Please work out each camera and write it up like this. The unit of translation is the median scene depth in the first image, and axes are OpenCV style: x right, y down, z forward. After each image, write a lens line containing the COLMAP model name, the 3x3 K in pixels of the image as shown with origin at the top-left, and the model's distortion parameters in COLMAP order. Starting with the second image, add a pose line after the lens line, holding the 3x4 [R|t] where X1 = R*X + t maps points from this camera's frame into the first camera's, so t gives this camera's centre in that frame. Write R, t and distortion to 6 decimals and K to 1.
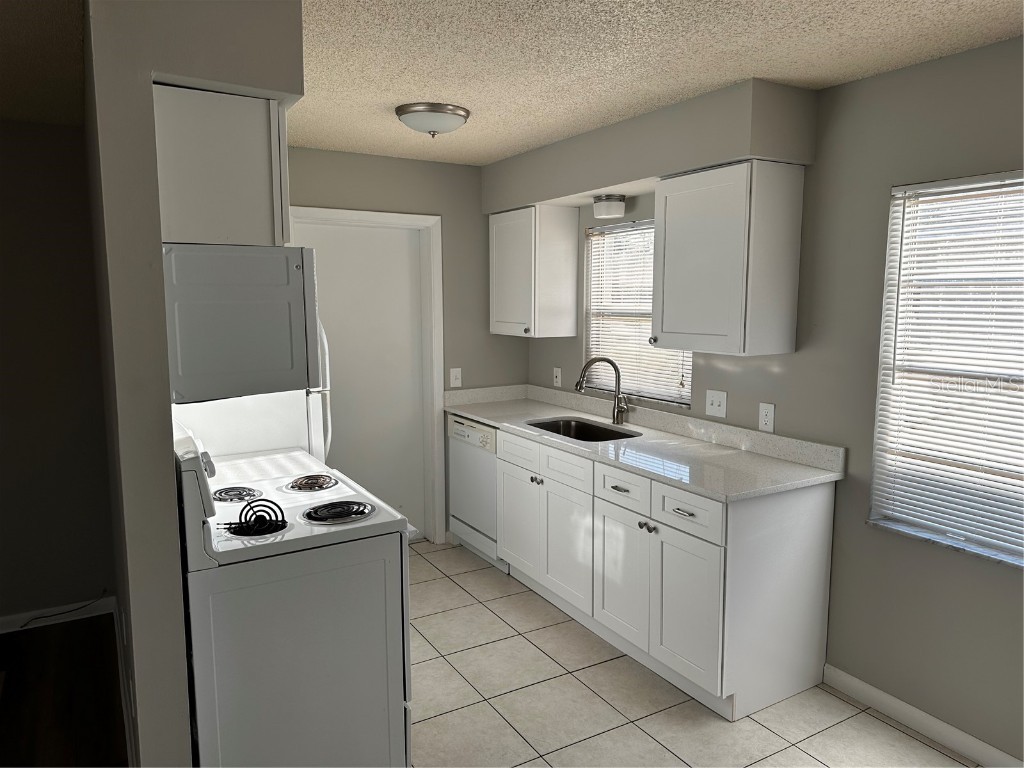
lens RADIAL K [[722.4, 0, 512.0], [0, 722.4, 384.0], [0, 0, 1]] dist [0.007481, -0.001547]
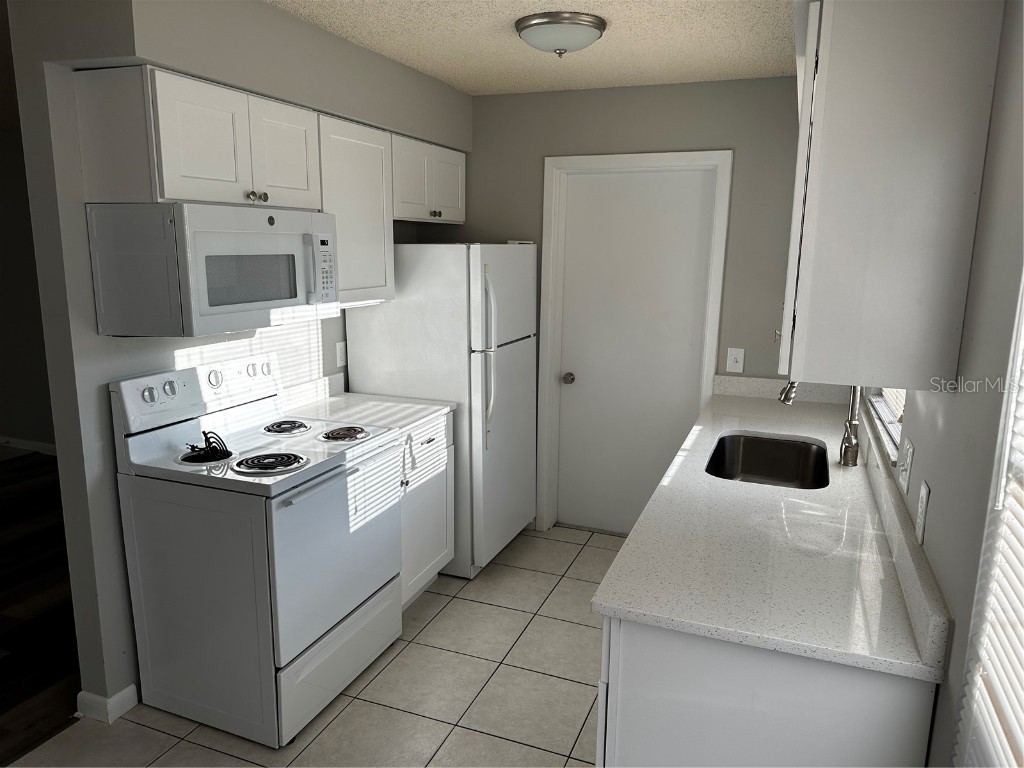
lens RADIAL K [[722.4, 0, 512.0], [0, 722.4, 384.0], [0, 0, 1]] dist [0.007481, -0.001547]
pose [[0.612120, 0.165320, -0.773290, 0.505735], [-0.115151, 0.986113, 0.119669, -0.064925], [0.782336, 0.015793, 0.622657, 0.426084]]
